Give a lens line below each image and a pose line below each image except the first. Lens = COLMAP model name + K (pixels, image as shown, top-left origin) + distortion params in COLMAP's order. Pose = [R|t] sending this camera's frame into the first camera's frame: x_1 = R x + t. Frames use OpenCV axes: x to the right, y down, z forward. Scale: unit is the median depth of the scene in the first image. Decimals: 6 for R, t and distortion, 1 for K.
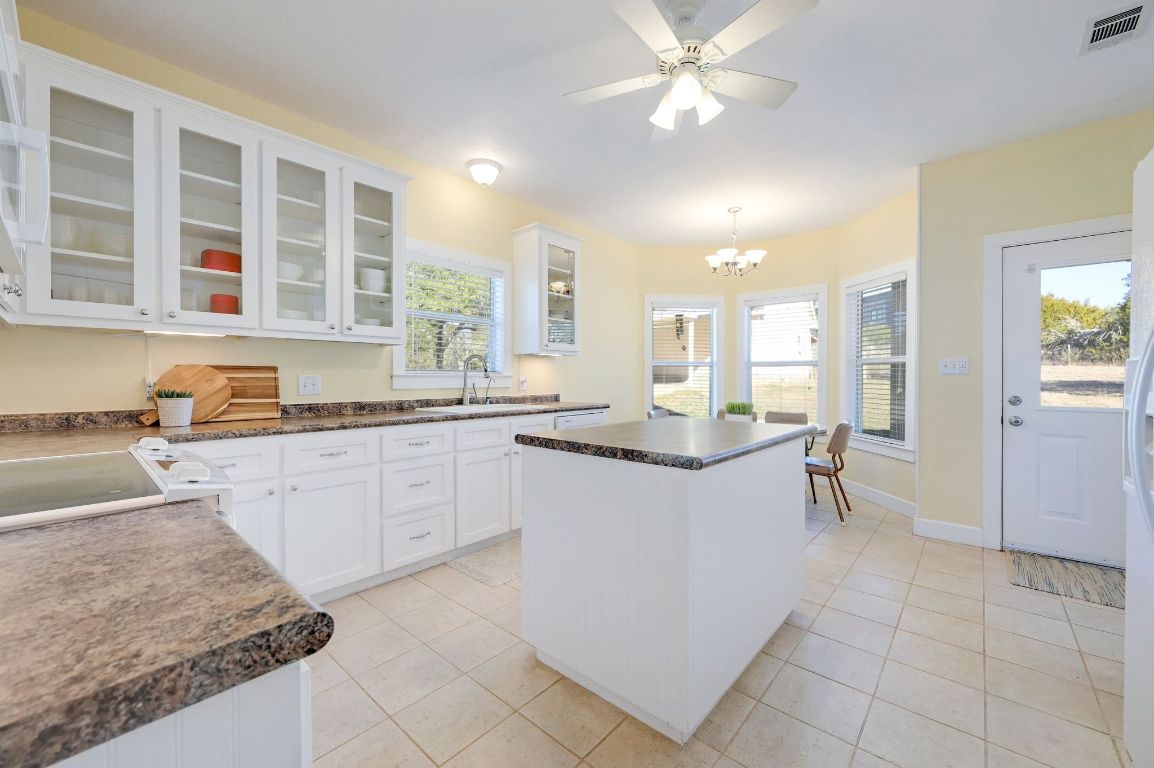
lens RADIAL K [[453.1, 0, 577.9], [0, 453.1, 379.7], [0, 0, 1]] dist [-0.000554, -0.000051]
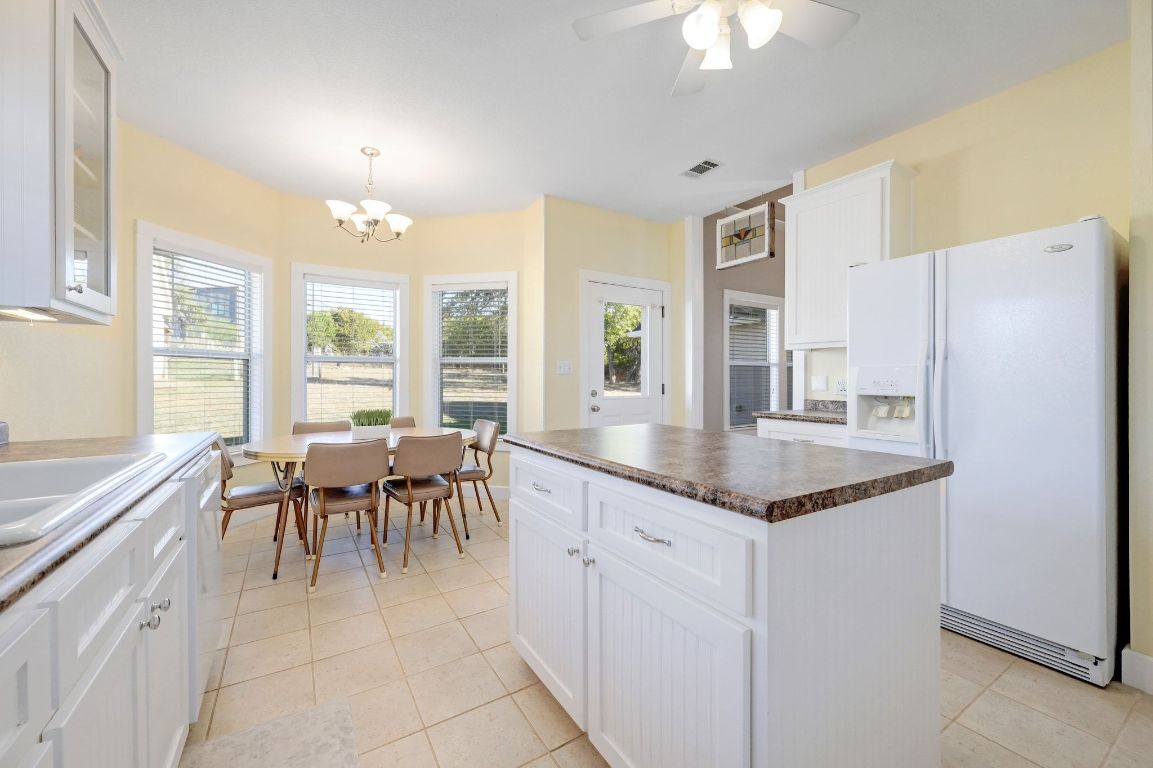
lens RADIAL K [[452.8, 0, 577.1], [0, 452.8, 378.8], [0, 0, 1]] dist [-0.000554, -0.000051]
pose [[0.292117, -0.004507, 0.956372, -0.278643], [0.005766, 0.999979, 0.002951, -0.002000], [-0.956365, 0.004653, 0.292137, 0.474869]]
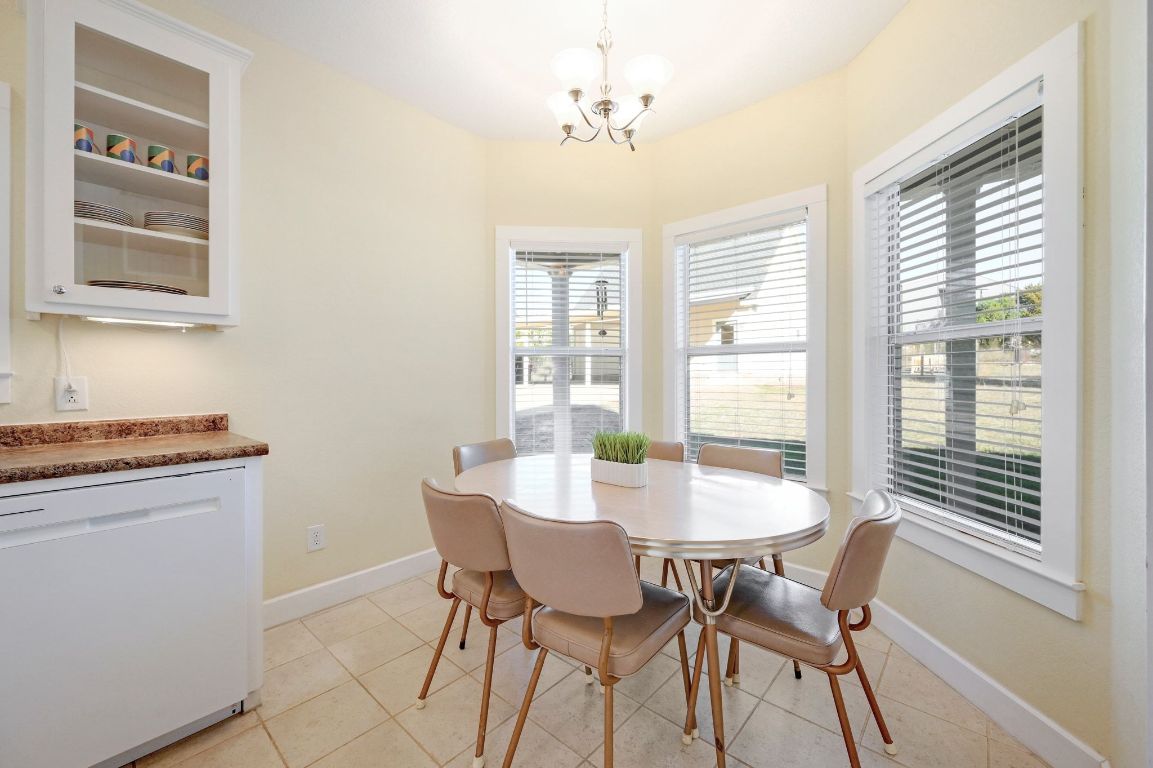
lens RADIAL K [[452.8, 0, 576.7], [0, 452.8, 381.4], [0, 0, 1]] dist [-0.000554, -0.000051]
pose [[0.999976, -0.005914, -0.003715, 0.333977], [0.005923, 0.999980, 0.002418, -0.000137], [0.003701, -0.002440, 0.999990, 0.601321]]
